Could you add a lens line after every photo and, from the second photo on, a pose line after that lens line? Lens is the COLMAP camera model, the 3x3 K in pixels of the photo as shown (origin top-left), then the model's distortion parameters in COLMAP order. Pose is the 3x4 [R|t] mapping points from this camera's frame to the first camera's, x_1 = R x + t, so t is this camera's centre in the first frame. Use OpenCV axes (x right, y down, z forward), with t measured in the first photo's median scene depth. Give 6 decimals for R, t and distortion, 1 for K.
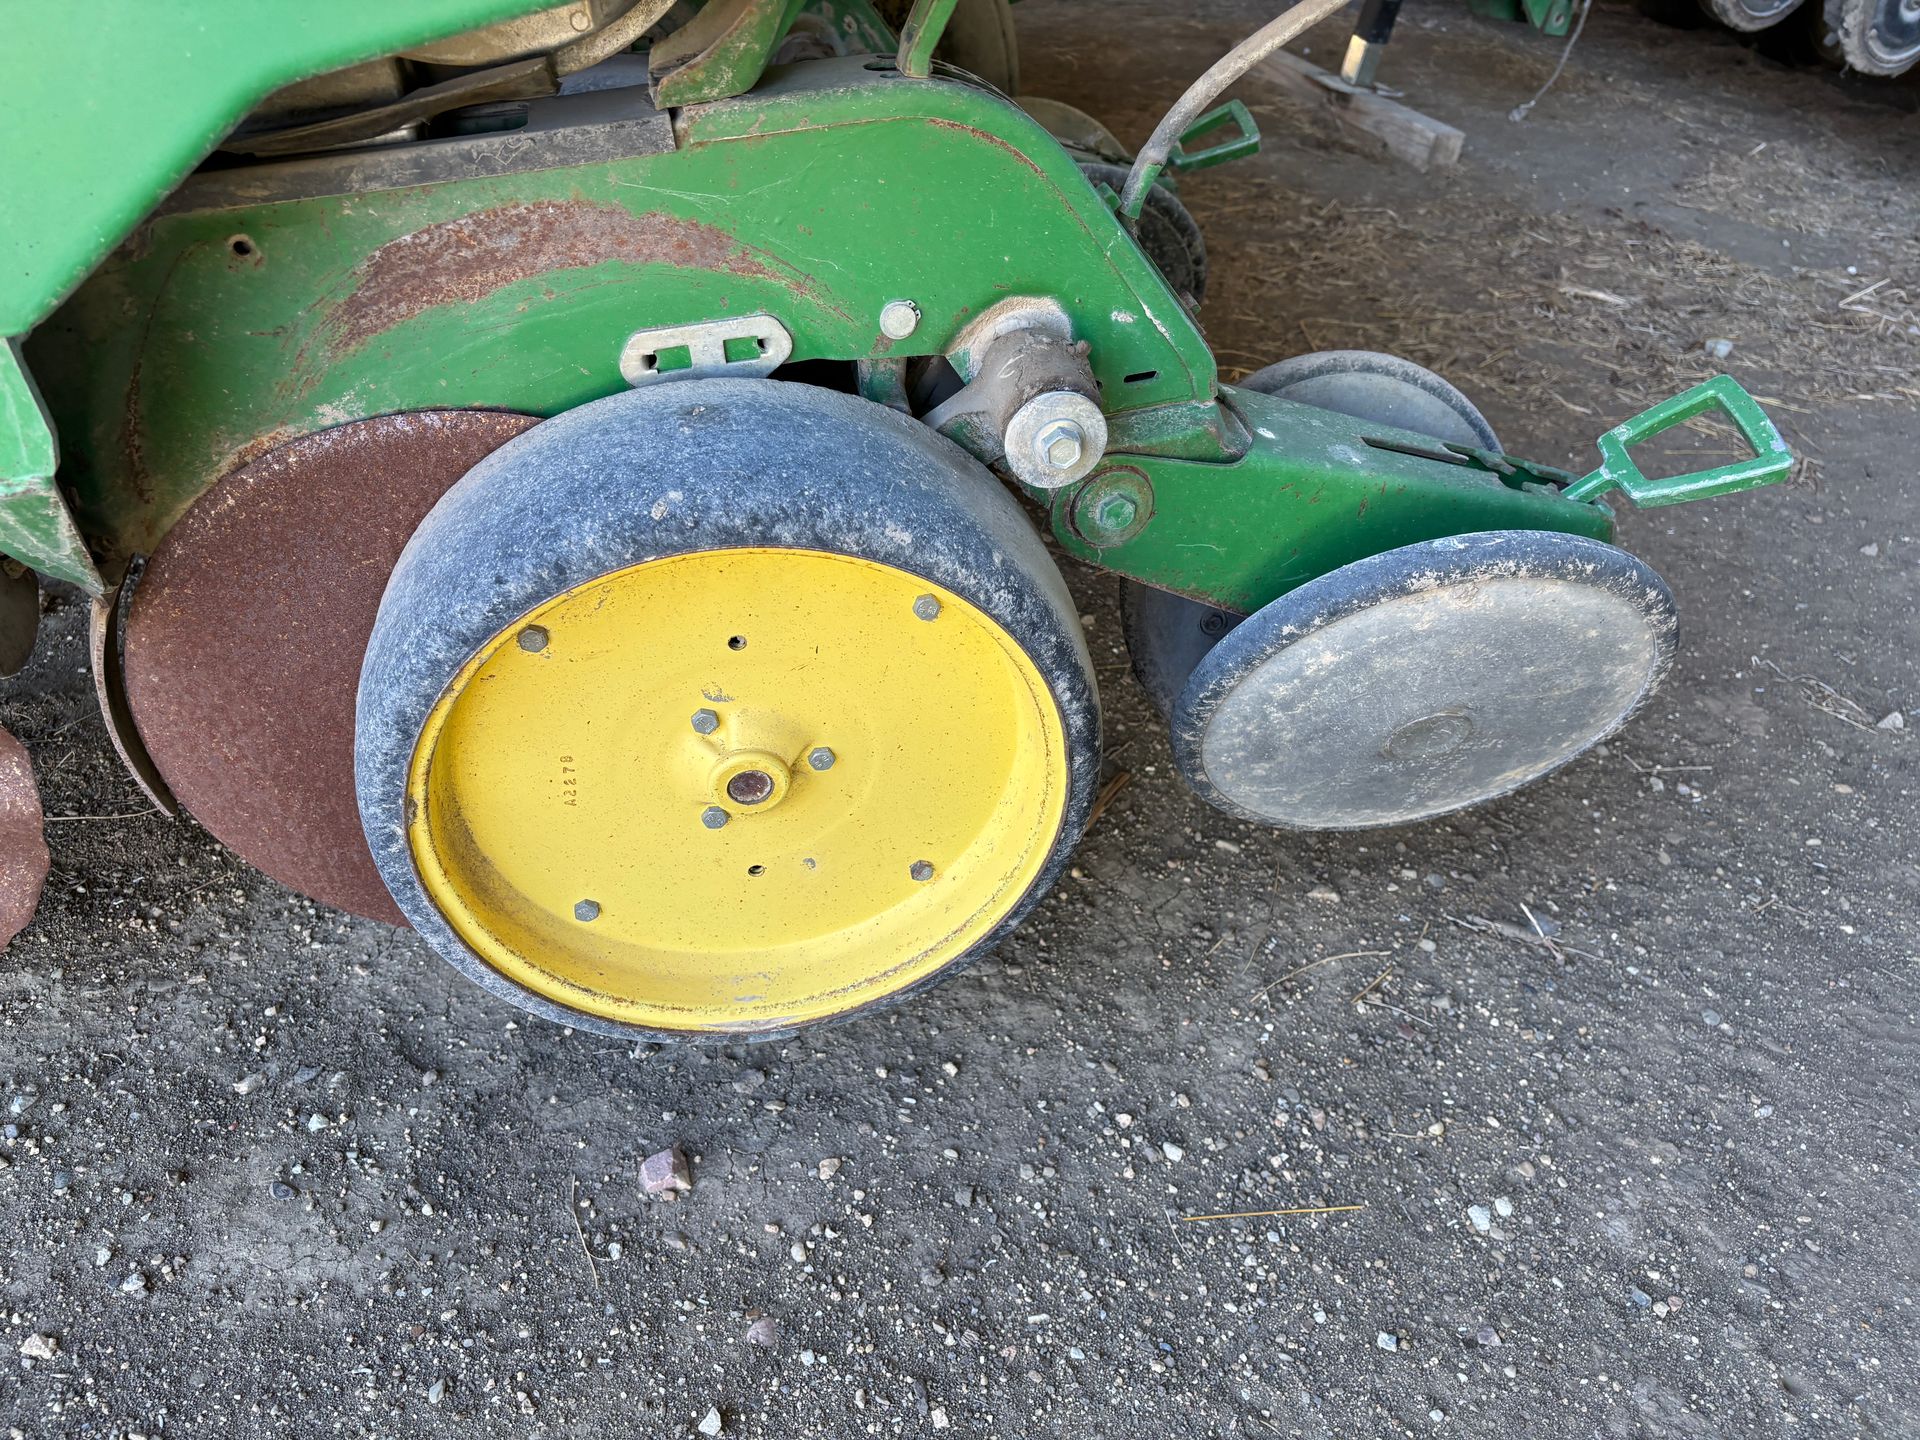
lens RADIAL K [[1459.8, 0, 945.6], [0, 1459.8, 714.3], [0, 0, 1]] dist [0.047055, -0.051814]
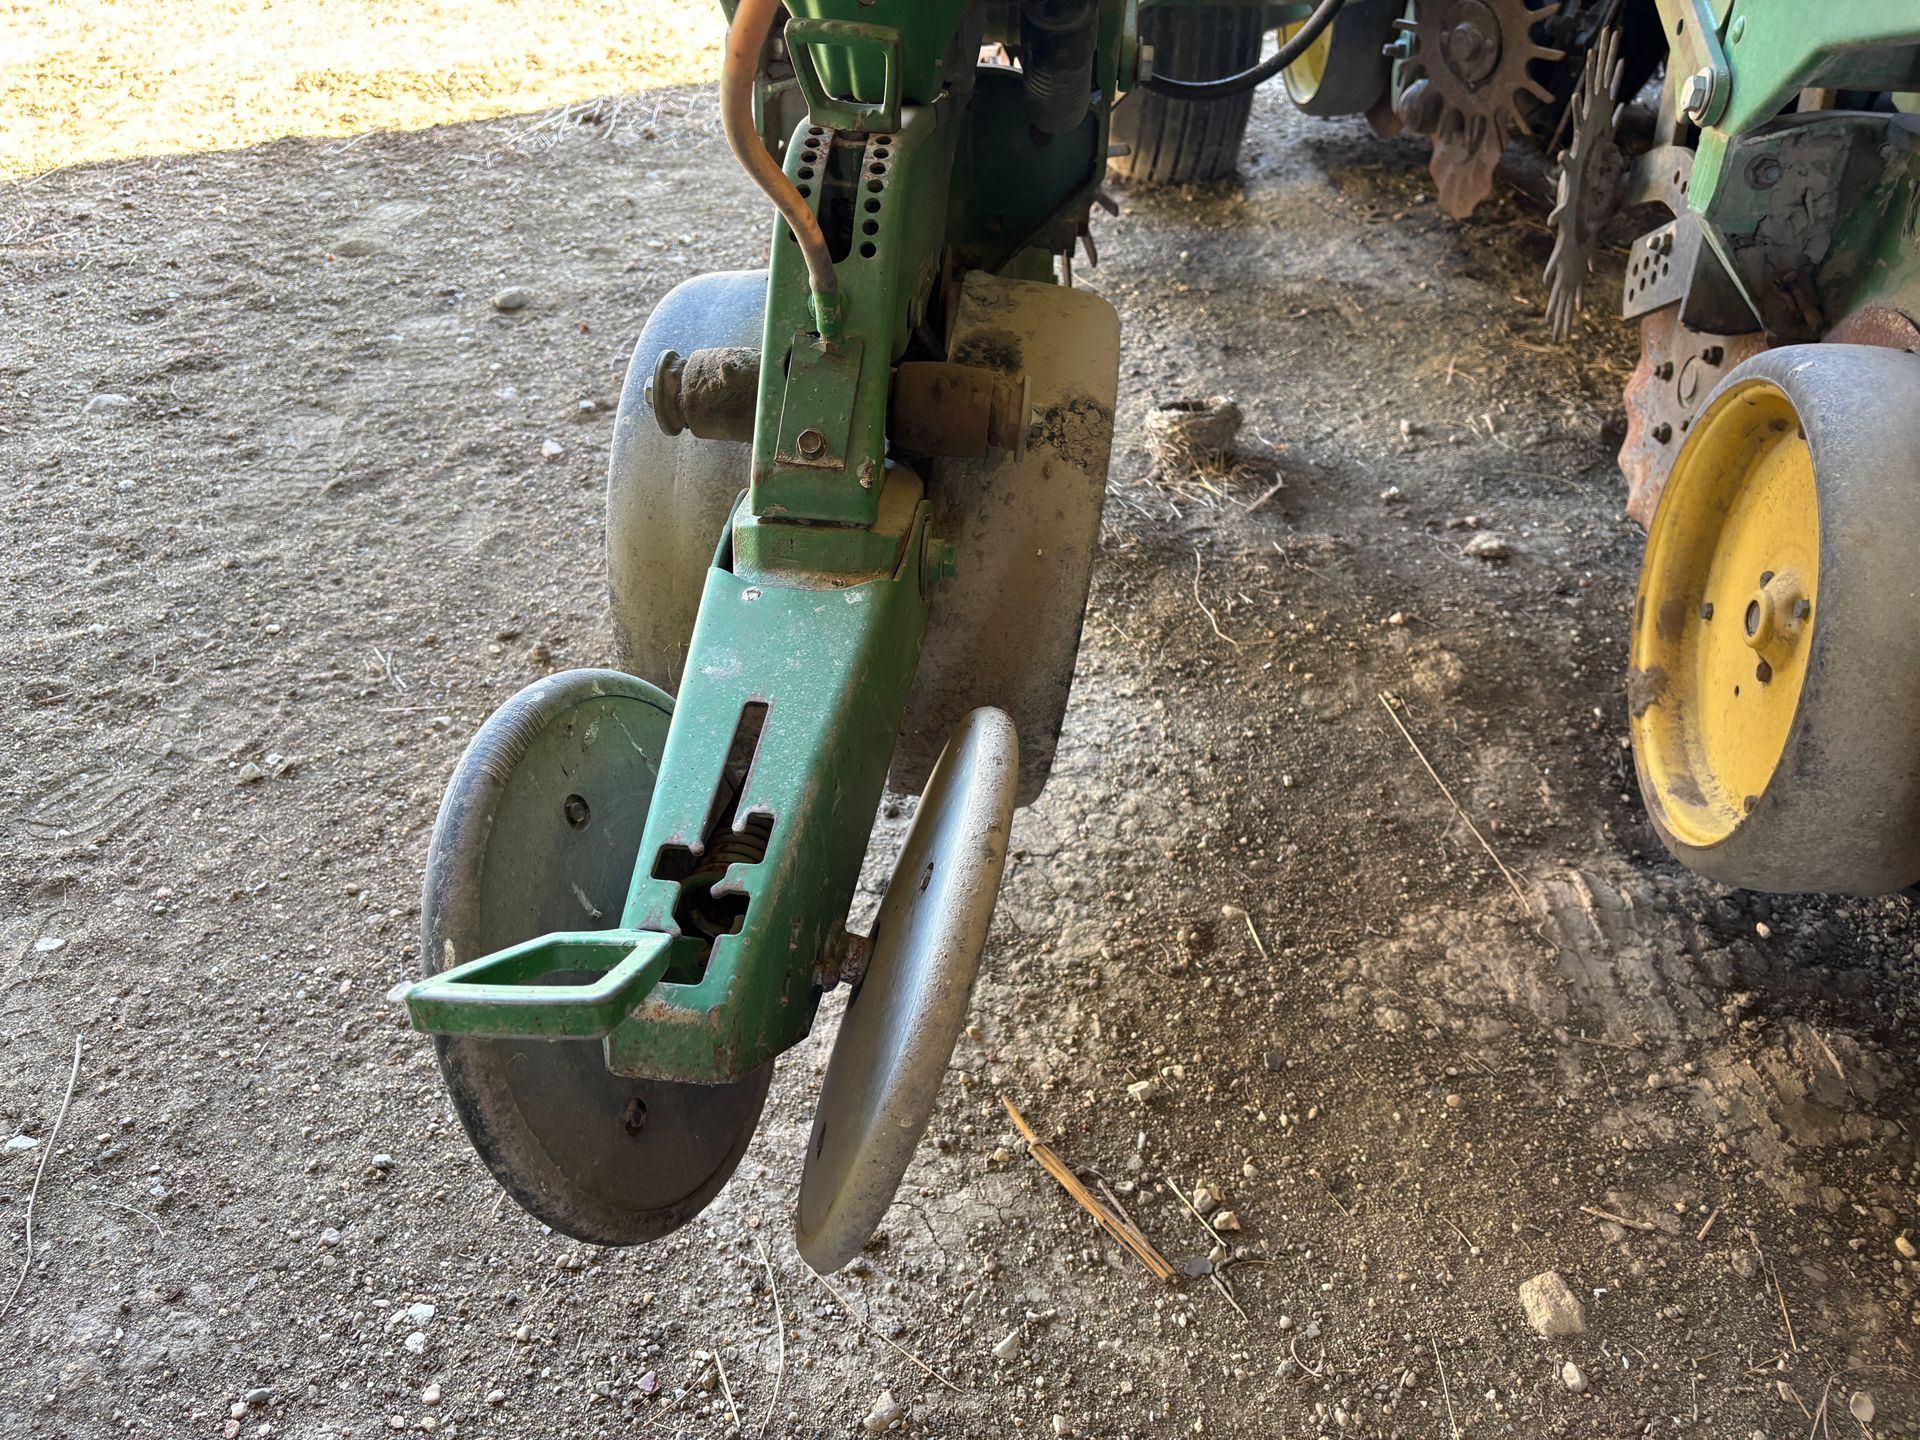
lens RADIAL K [[1459.8, 0, 933.6], [0, 1459.8, 736.9], [0, 0, 1]] dist [0.047055, -0.051814]
pose [[-0.344319, 0.510898, -0.787672, 0.924558], [-0.571660, 0.551430, 0.607560, -0.744551], [0.744748, 0.659475, 0.102192, 1.010878]]
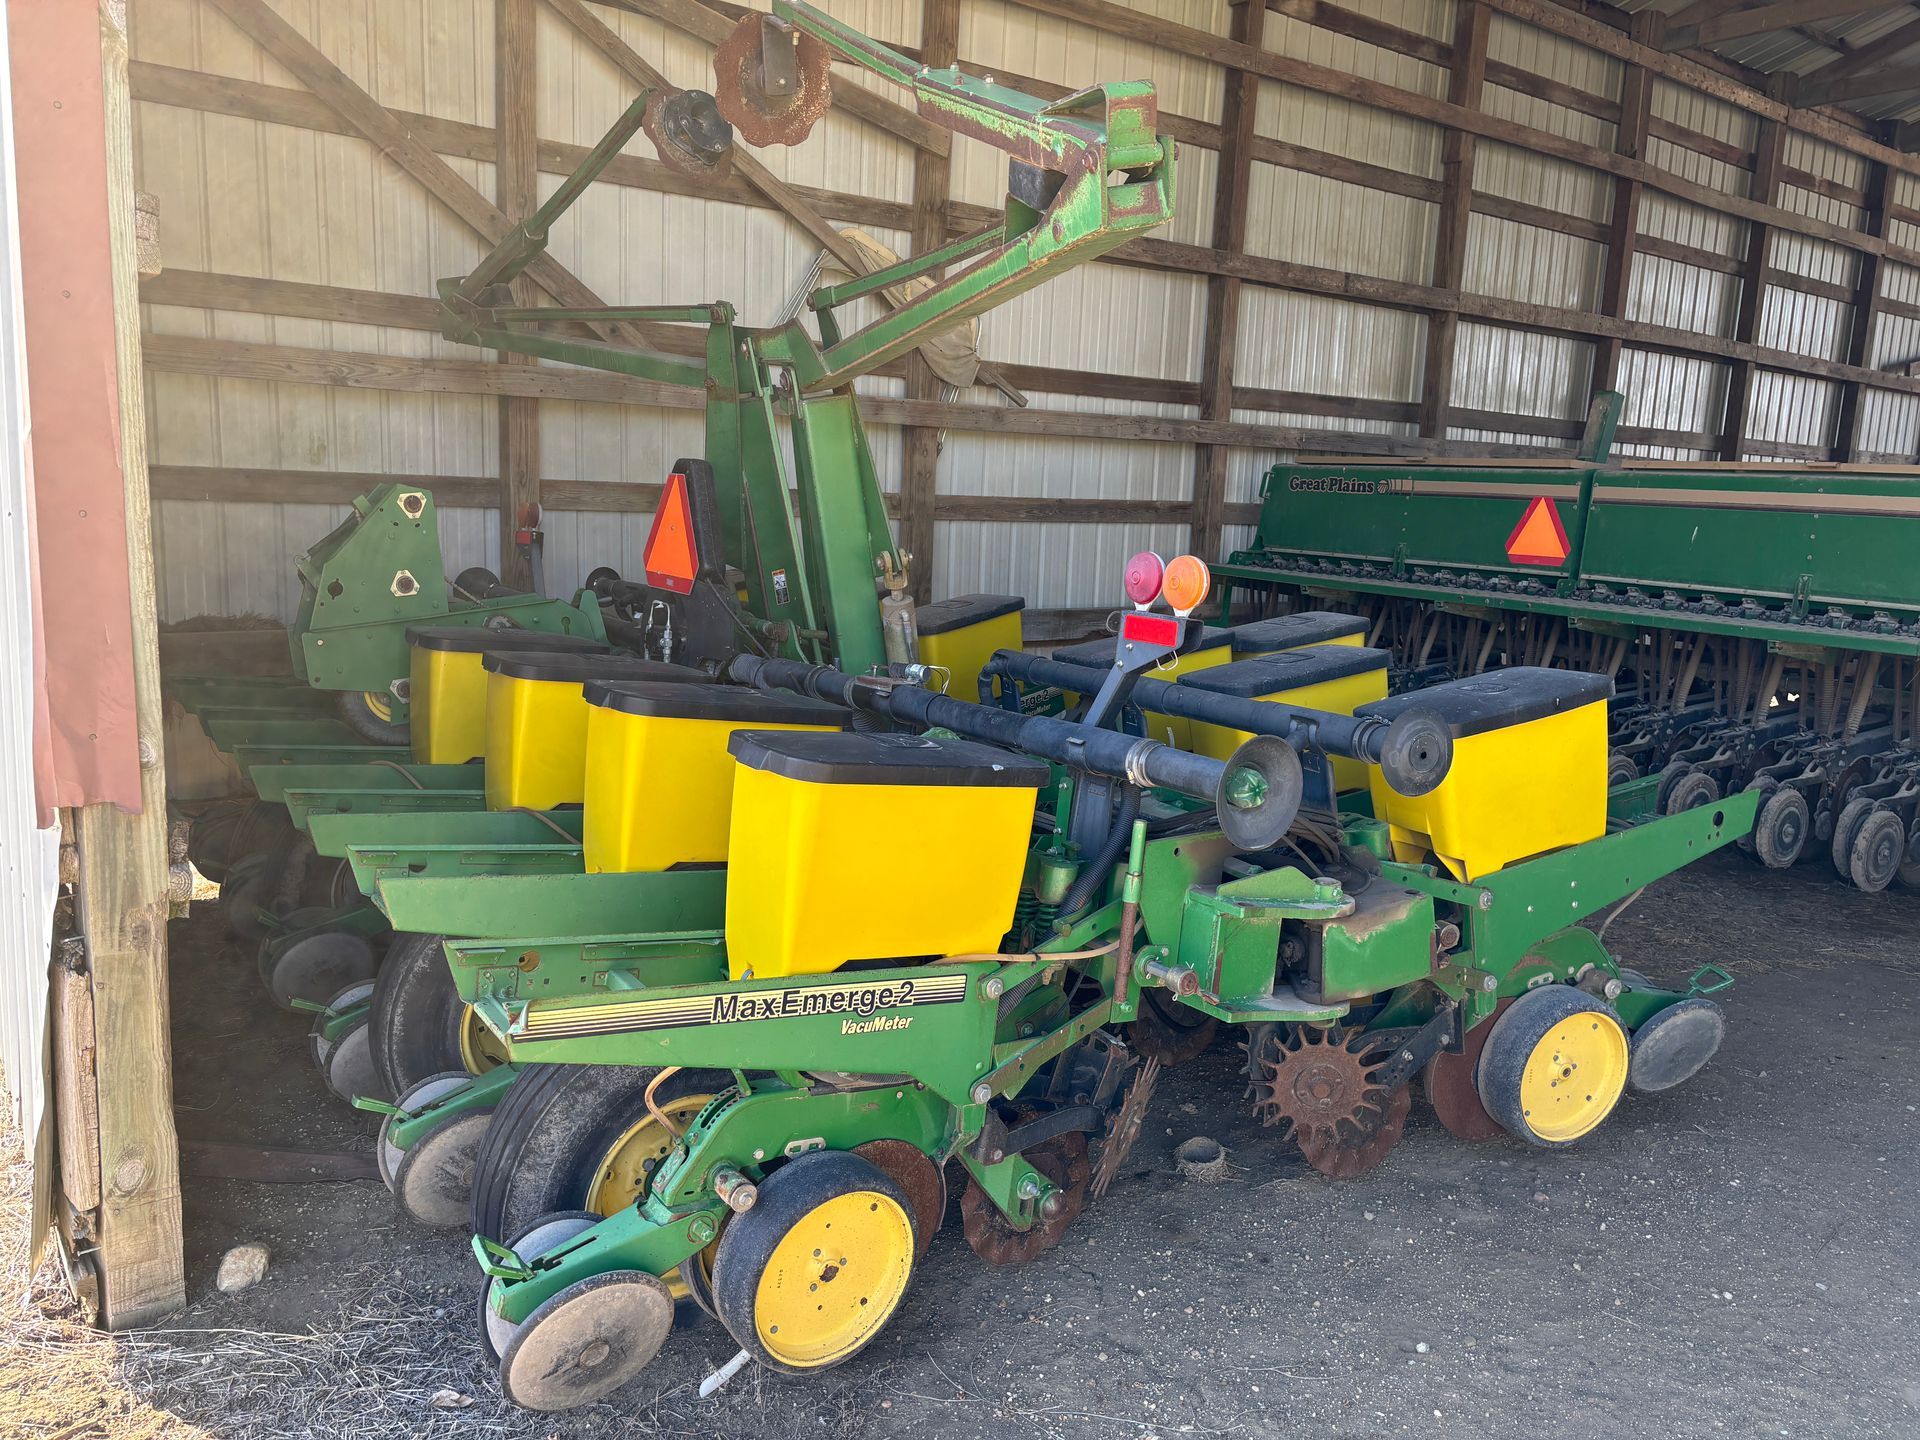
lens RADIAL K [[1459.8, 0, 960.5], [0, 1459.8, 720.2], [0, 0, 1]] dist [0.047055, -0.051814]
pose [[0.977072, -0.086440, 0.194573, -2.510989], [0.163436, 0.890204, -0.425236, 0.644459], [-0.136452, 0.447286, 0.883921, -2.982149]]
